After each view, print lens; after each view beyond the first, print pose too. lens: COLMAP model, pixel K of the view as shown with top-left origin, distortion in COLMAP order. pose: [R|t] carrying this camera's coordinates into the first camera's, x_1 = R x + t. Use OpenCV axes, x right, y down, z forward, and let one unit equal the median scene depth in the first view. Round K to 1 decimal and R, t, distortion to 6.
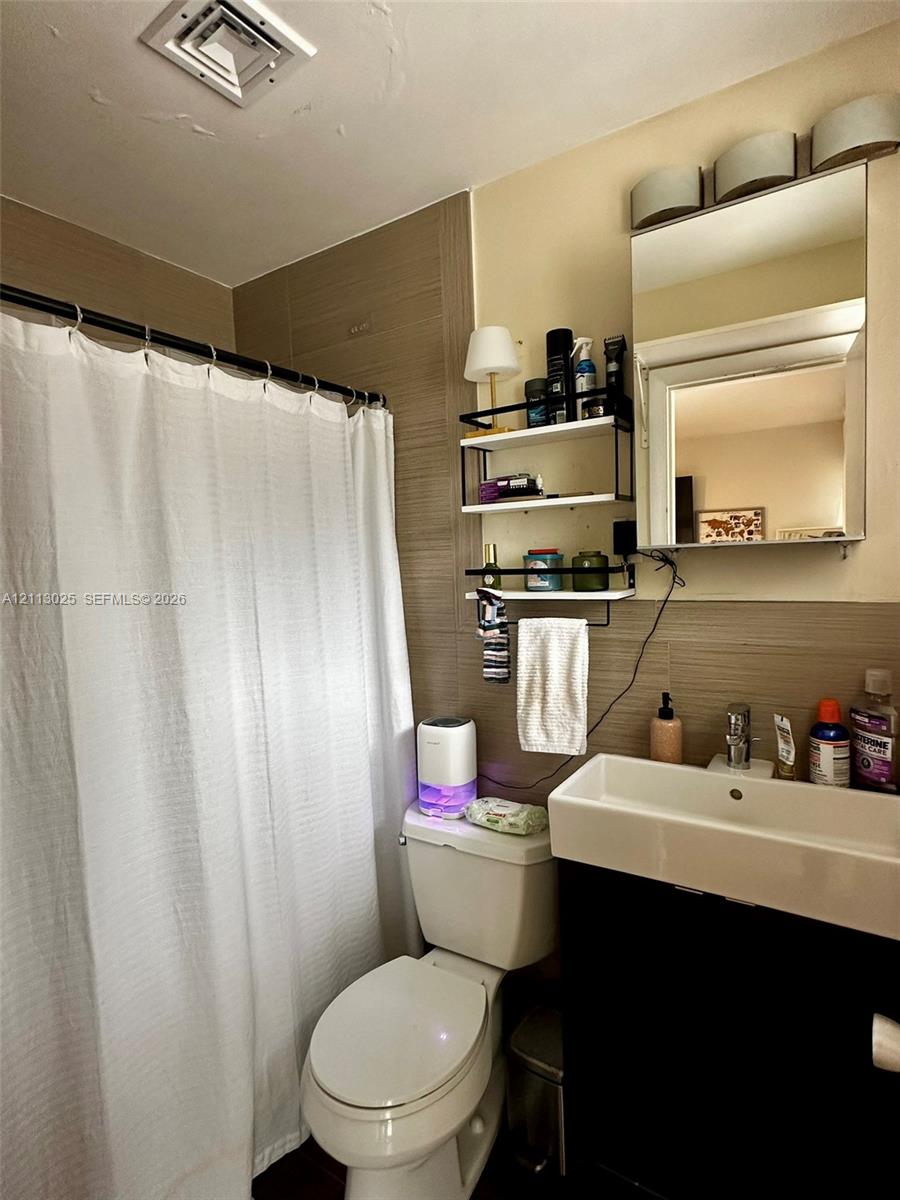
lens RADIAL K [[616.3, 0, 450.0], [0, 616.3, 600.0], [0, 0, 1]] dist [-0.000471, -0.000913]
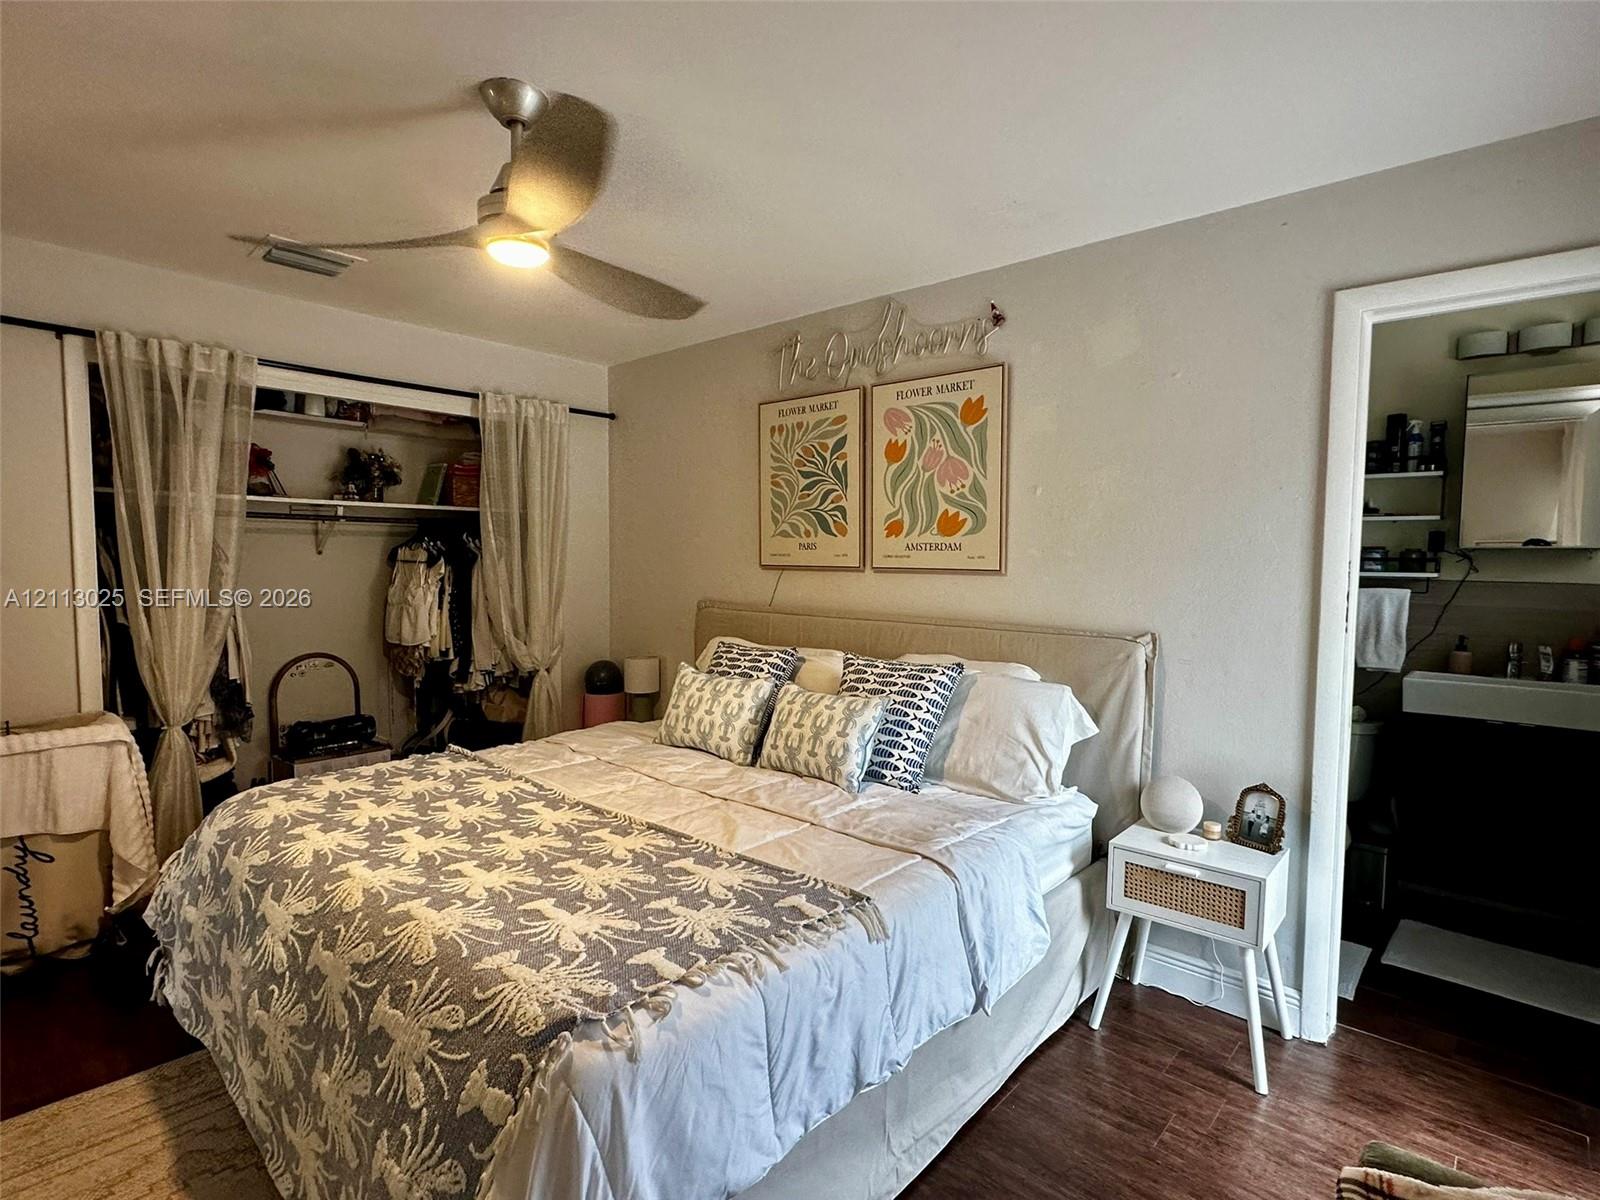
lens RADIAL K [[821.8, 0, 800.0], [0, 821.8, 600.0], [0, 0, 1]] dist [-0.000471, -0.000913]
pose [[0.986055, 0.054522, -0.157238, -1.054213], [-0.055615, 0.998449, -0.002556, 0.157932], [0.156855, 0.011266, 0.987557, -1.452415]]
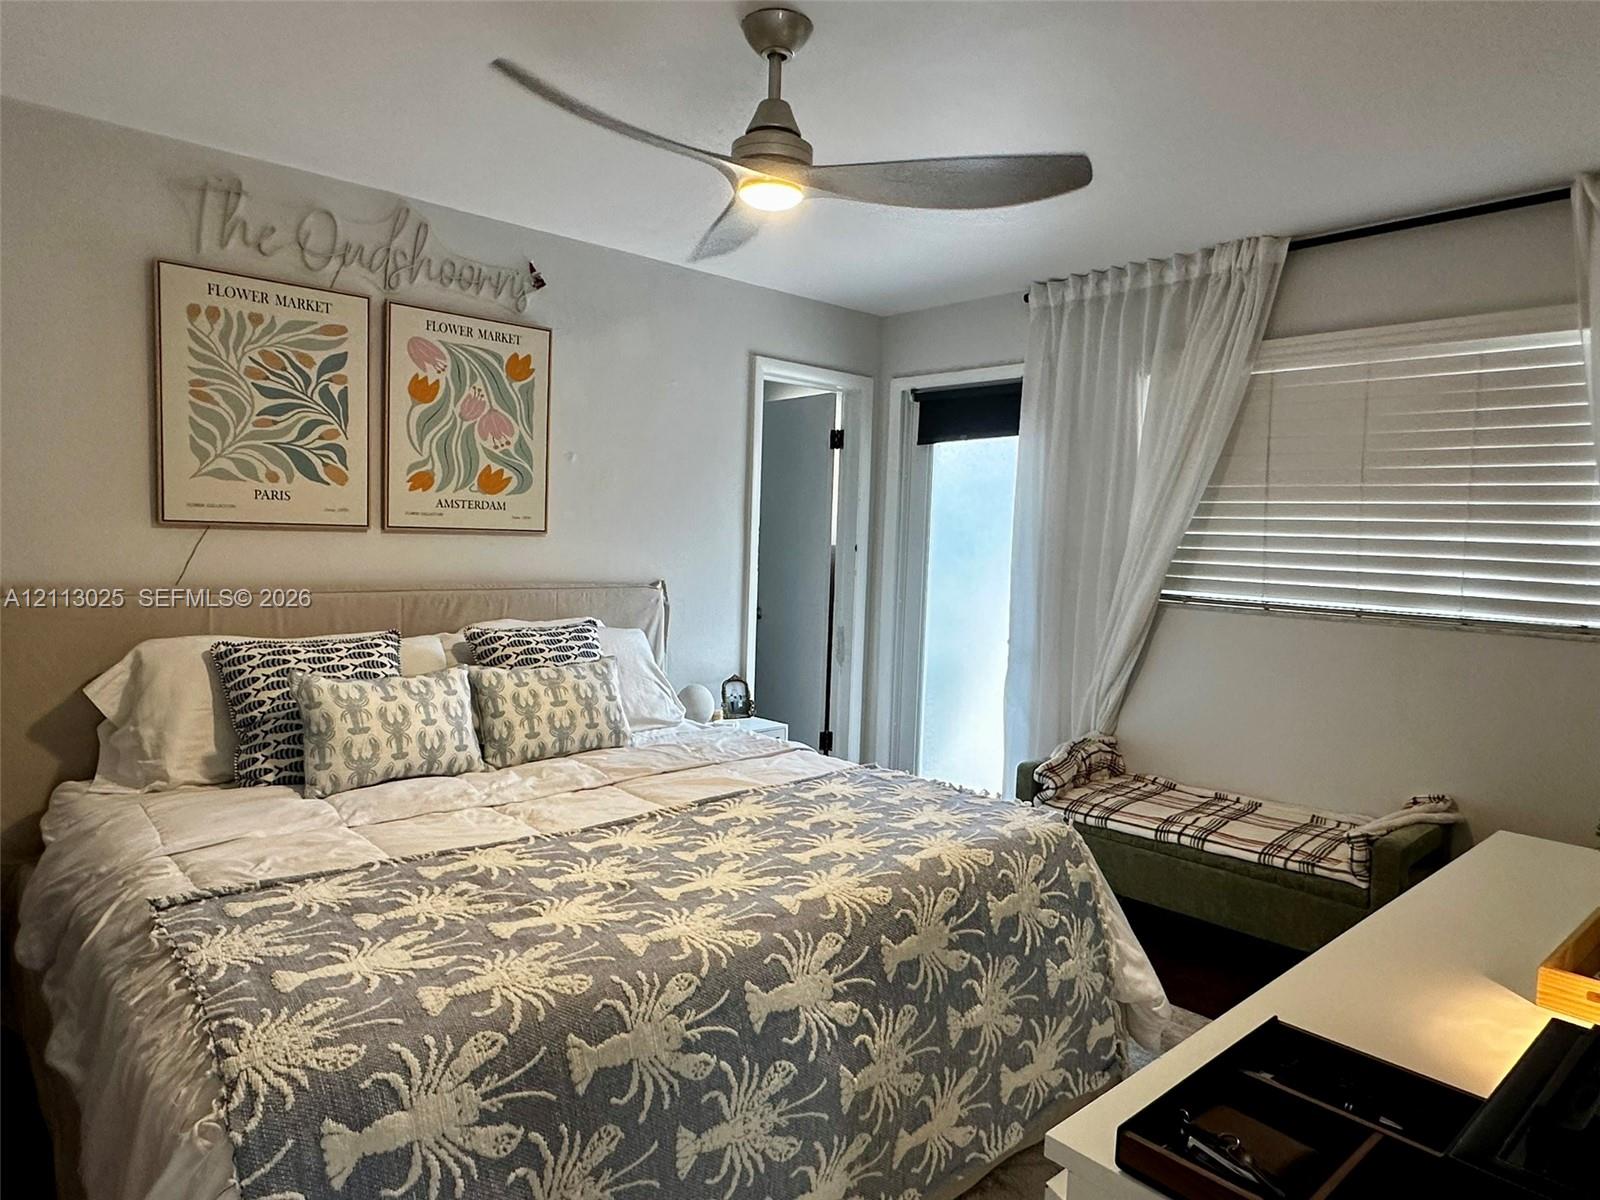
lens RADIAL K [[995.1, 0, 801.2], [0, 995.1, 602.3], [0, 0, 1]] dist [-0.004177, -0.000058]
pose [[0.242033, -0.022632, 0.970004, -4.258950], [0.022078, 0.999598, 0.017814, 0.225300], [-0.970017, 0.017104, 0.242436, -0.184888]]
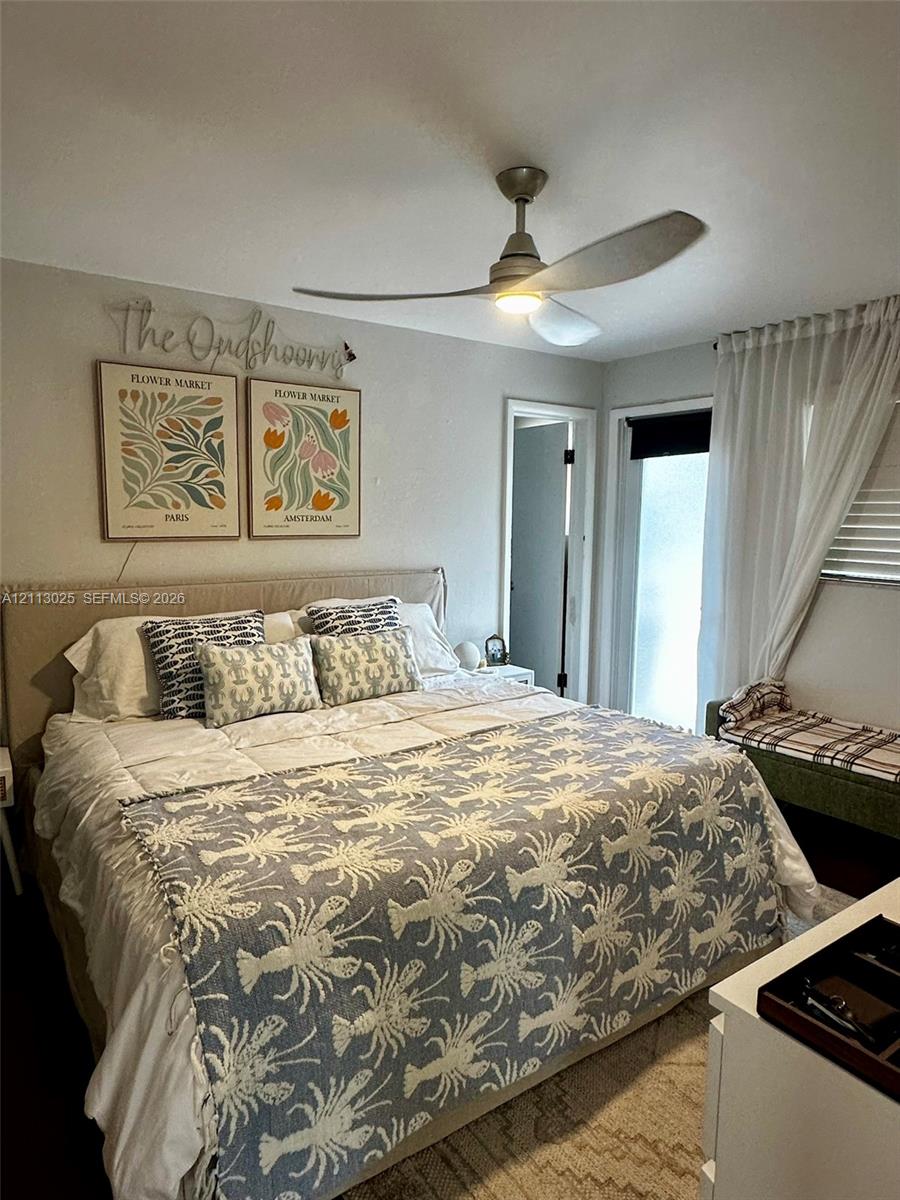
lens RADIAL K [[746.3, 0, 450.0], [0, 746.3, 600.0], [0, 0, 1]] dist [-0.004177, -0.000058]
pose [[0.360132, -0.070097, 0.930264, -4.377792], [0.037341, 0.997457, 0.060704, 0.121963], [-0.932154, 0.012876, 0.361833, -0.219395]]
